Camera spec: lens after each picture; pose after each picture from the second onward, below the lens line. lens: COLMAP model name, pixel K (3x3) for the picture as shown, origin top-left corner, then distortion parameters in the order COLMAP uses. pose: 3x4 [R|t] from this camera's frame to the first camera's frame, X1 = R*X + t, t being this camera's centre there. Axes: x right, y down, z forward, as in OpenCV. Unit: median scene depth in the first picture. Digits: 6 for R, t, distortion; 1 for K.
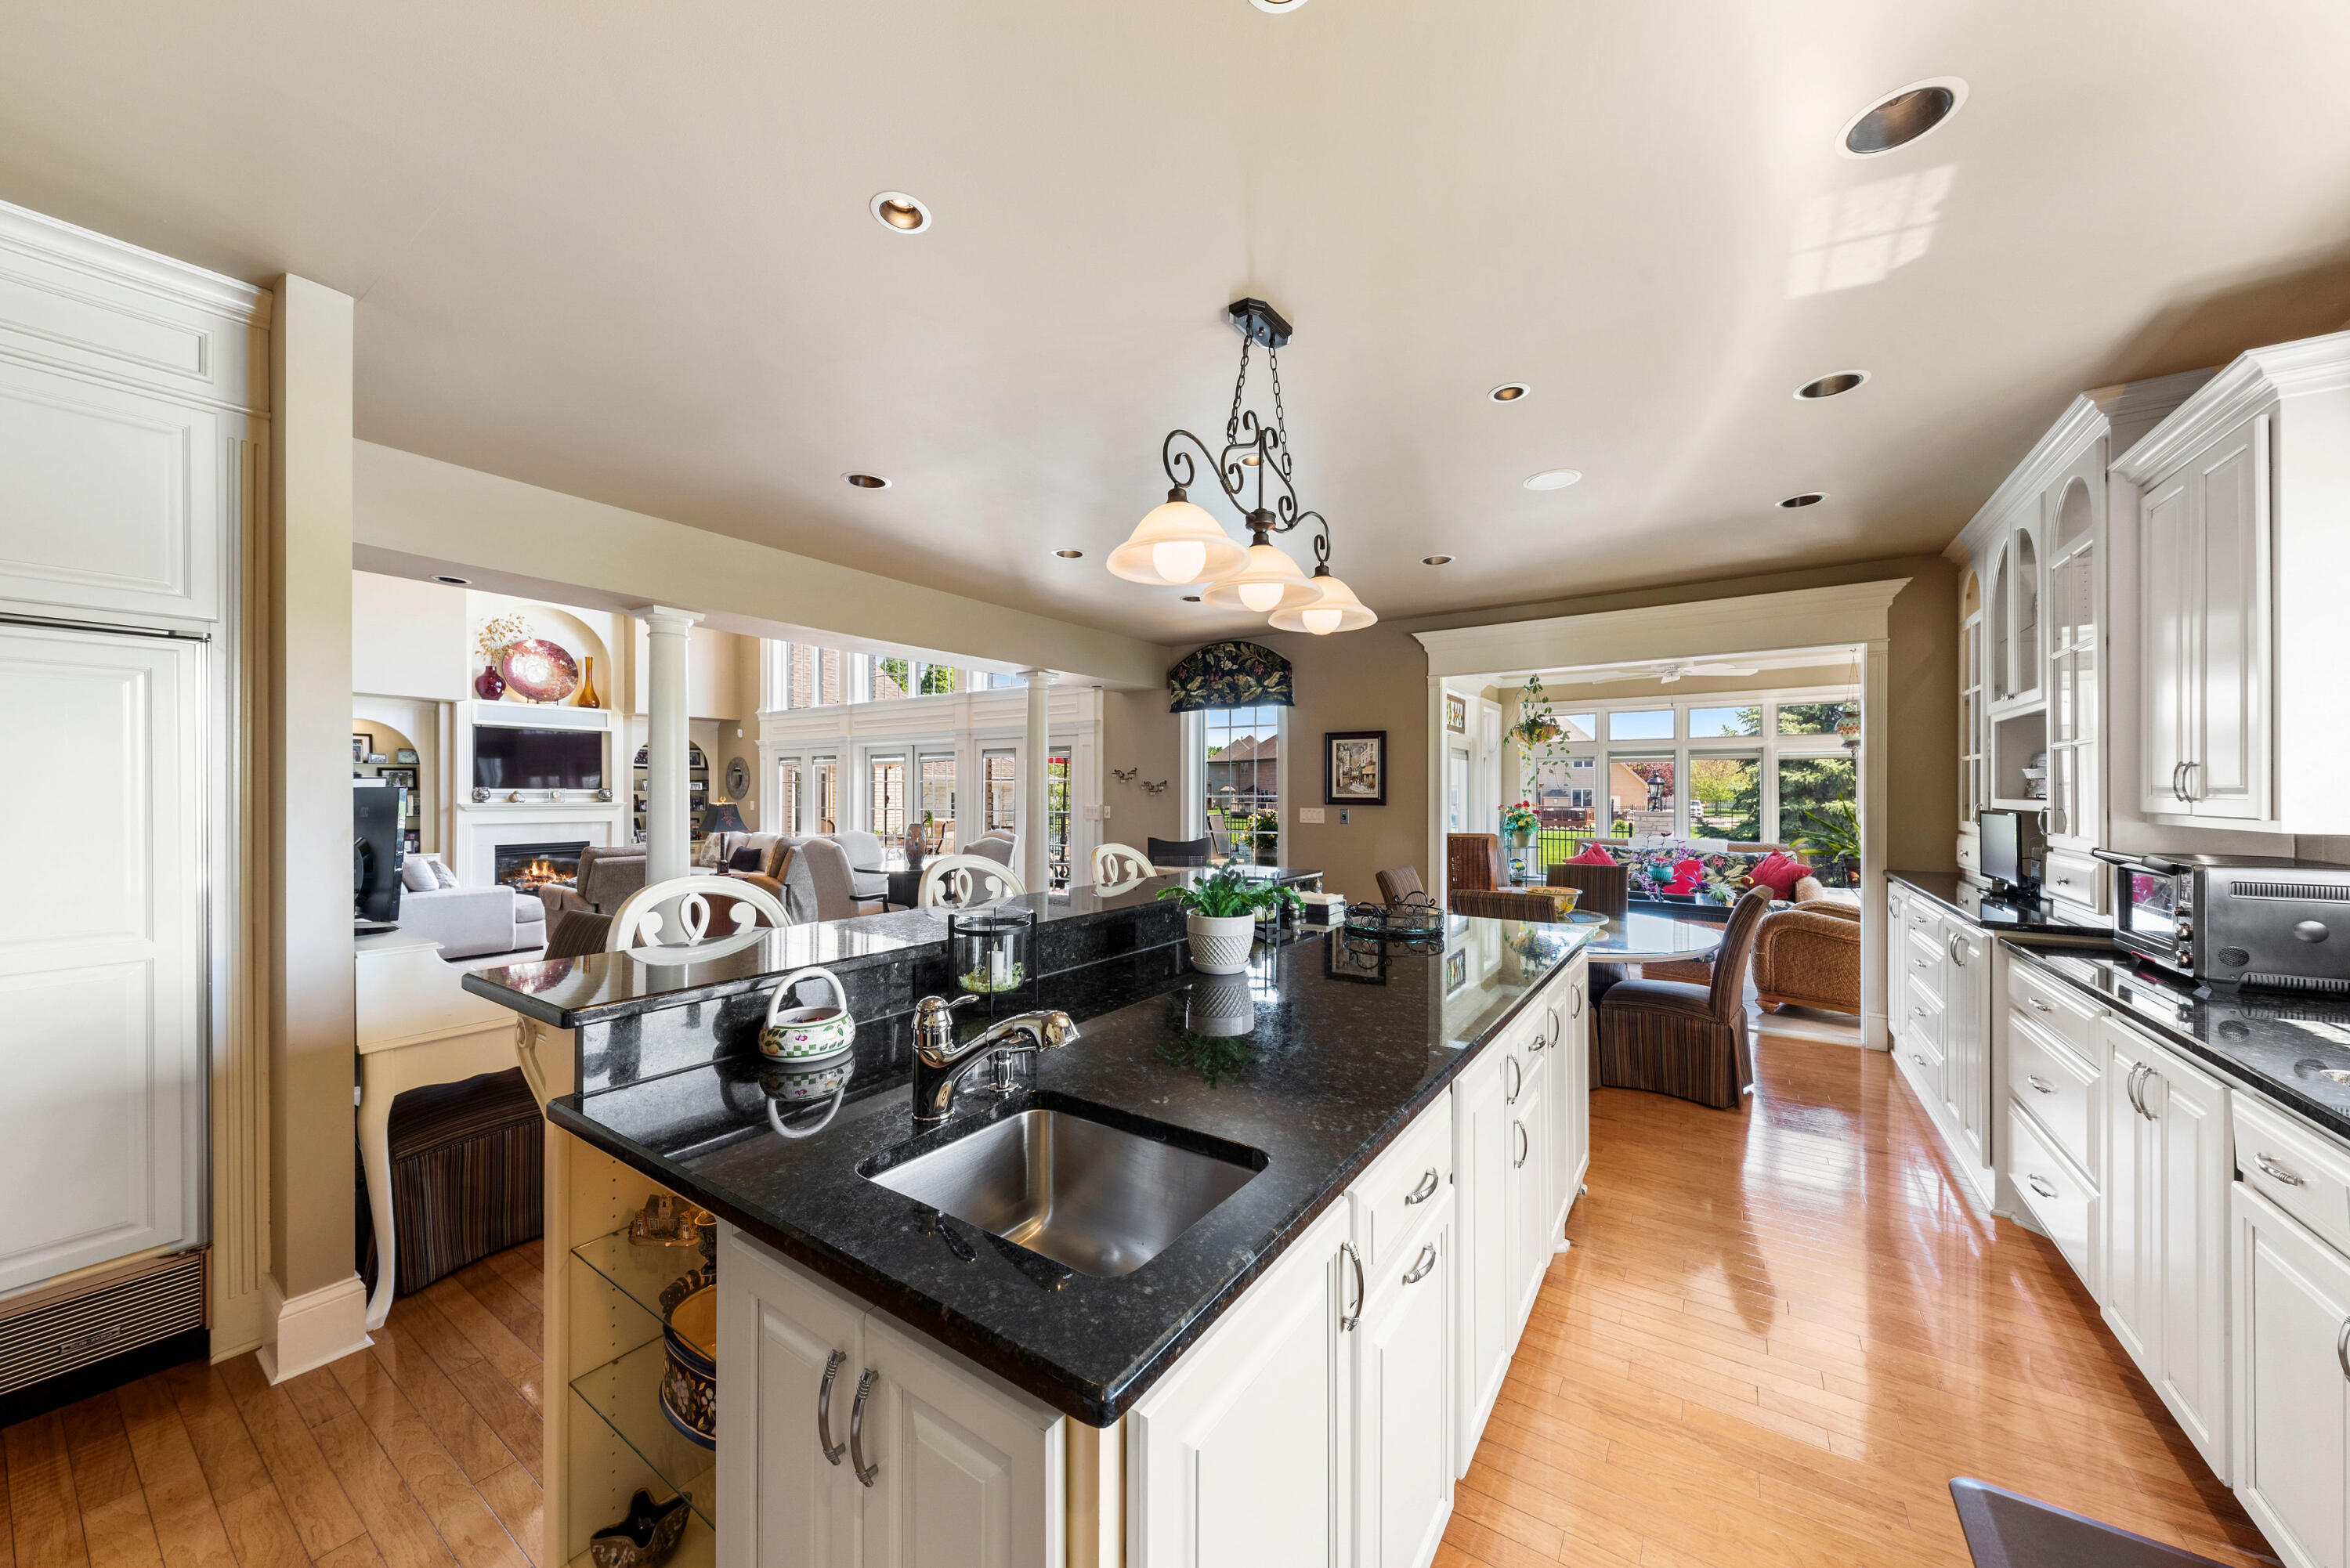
lens RADIAL K [[812.6, 0, 1175.0], [0, 812.6, 784.0], [0, 0, 1]] dist [0.000990, -0.000001]
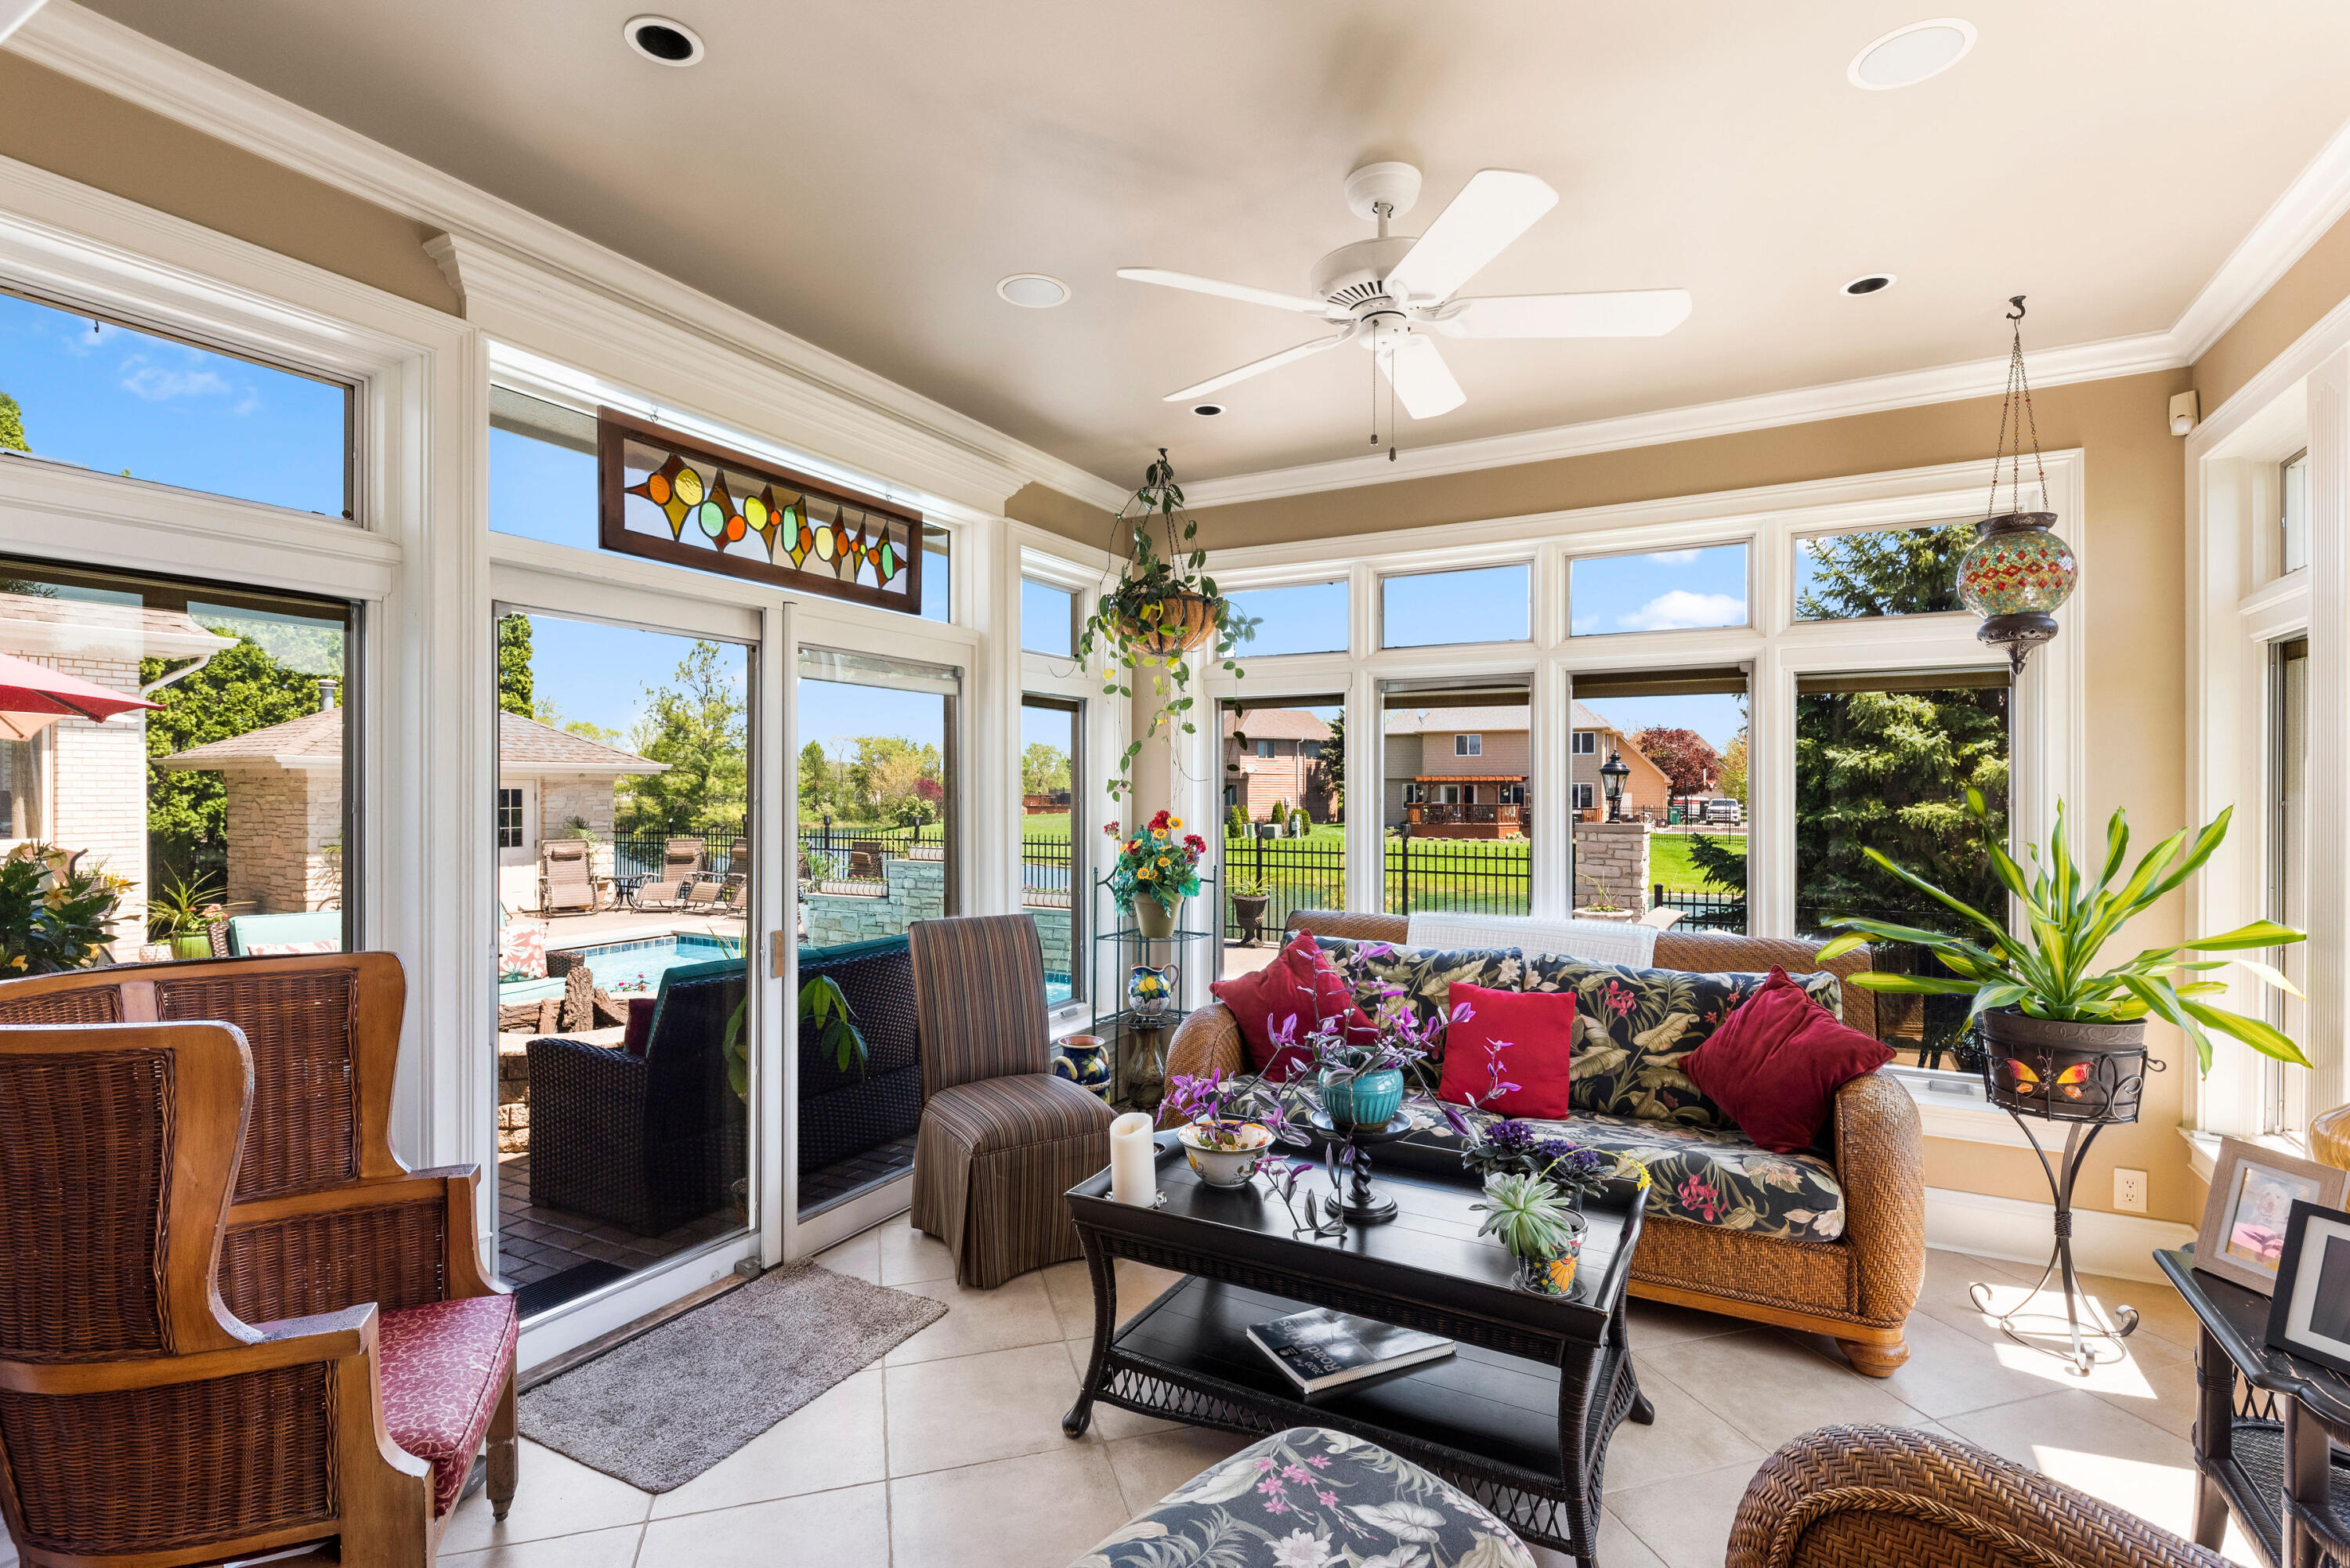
lens RADIAL K [[1100.5, 0, 1175.0], [0, 1100.5, 784.0], [0, 0, 1]] dist [0.000126, 0.000072]
pose [[0.995176, -0.001384, 0.098096, 0.661061], [0.000861, 0.999985, 0.005371, 0.009675], [-0.098102, -0.005261, 0.995162, 0.854446]]
